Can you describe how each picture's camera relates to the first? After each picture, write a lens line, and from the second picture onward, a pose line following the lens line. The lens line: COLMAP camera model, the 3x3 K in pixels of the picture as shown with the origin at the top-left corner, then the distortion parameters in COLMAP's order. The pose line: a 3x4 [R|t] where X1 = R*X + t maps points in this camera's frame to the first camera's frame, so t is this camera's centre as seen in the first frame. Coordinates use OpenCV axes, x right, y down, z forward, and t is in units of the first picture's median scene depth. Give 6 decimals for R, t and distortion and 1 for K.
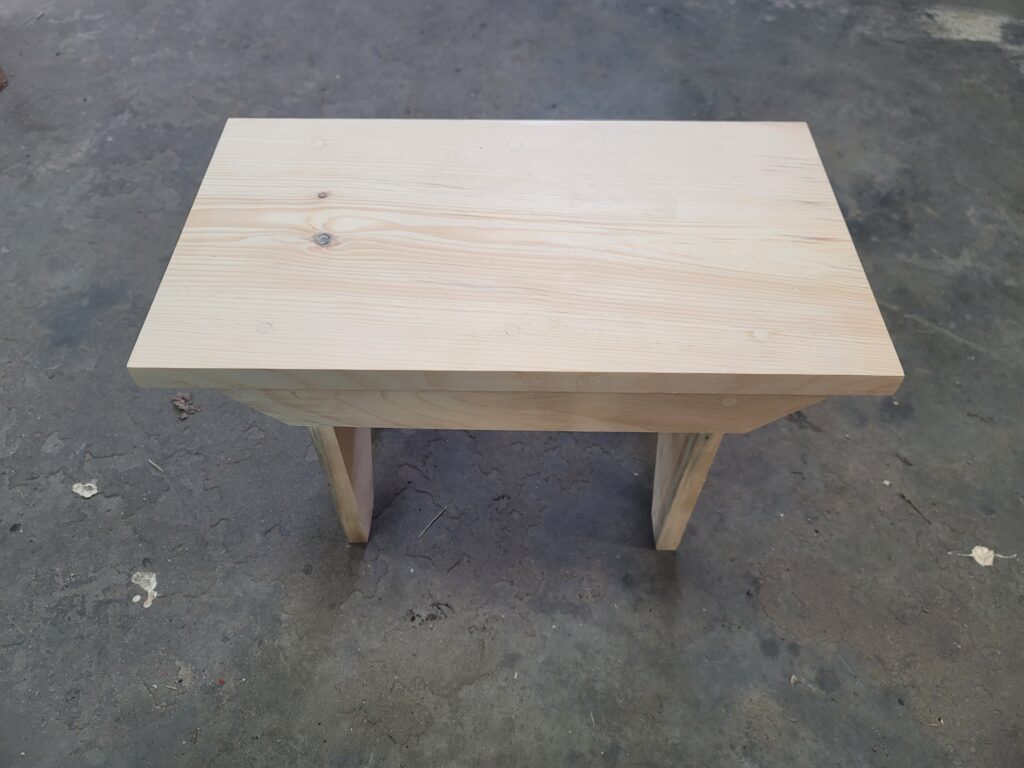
lens RADIAL K [[743.5, 0, 539.7], [0, 743.5, 365.6], [0, 0, 1]] dist [0.045029, -0.061451]
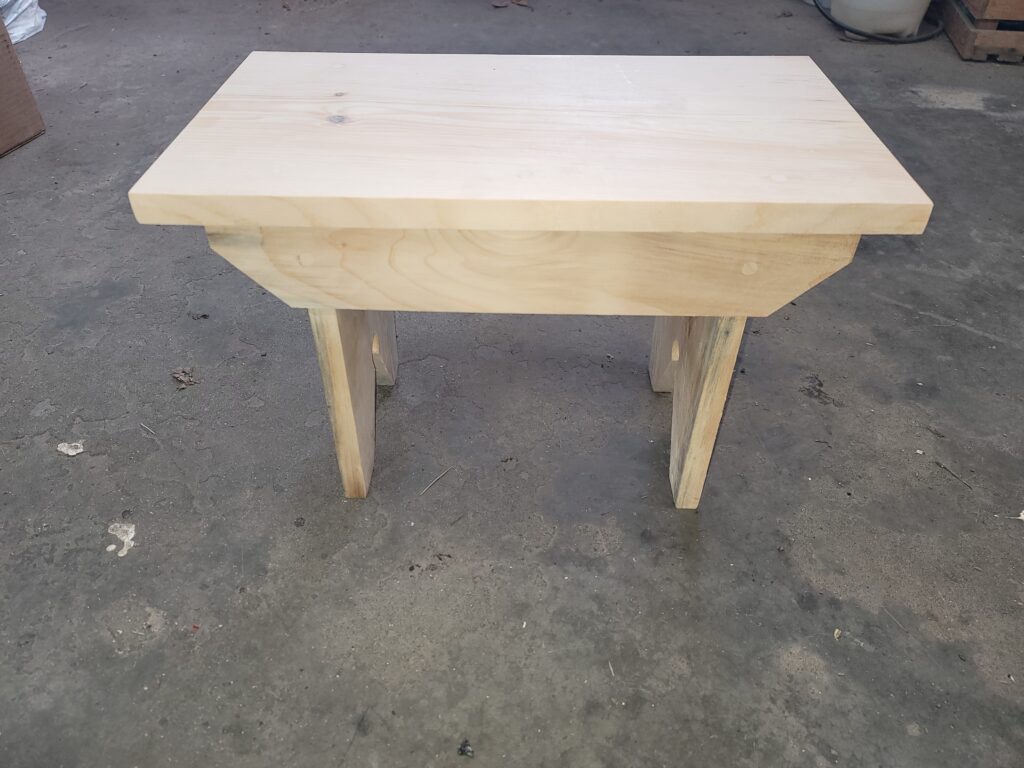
lens RADIAL K [[743.5, 0, 538.4], [0, 743.5, 412.6], [0, 0, 1]] dist [0.045029, -0.061451]
pose [[0.999964, 0.000885, -0.008497, -0.007345], [-0.002621, 0.978446, -0.206488, 0.331109], [0.008131, 0.206503, 0.978412, 0.071812]]
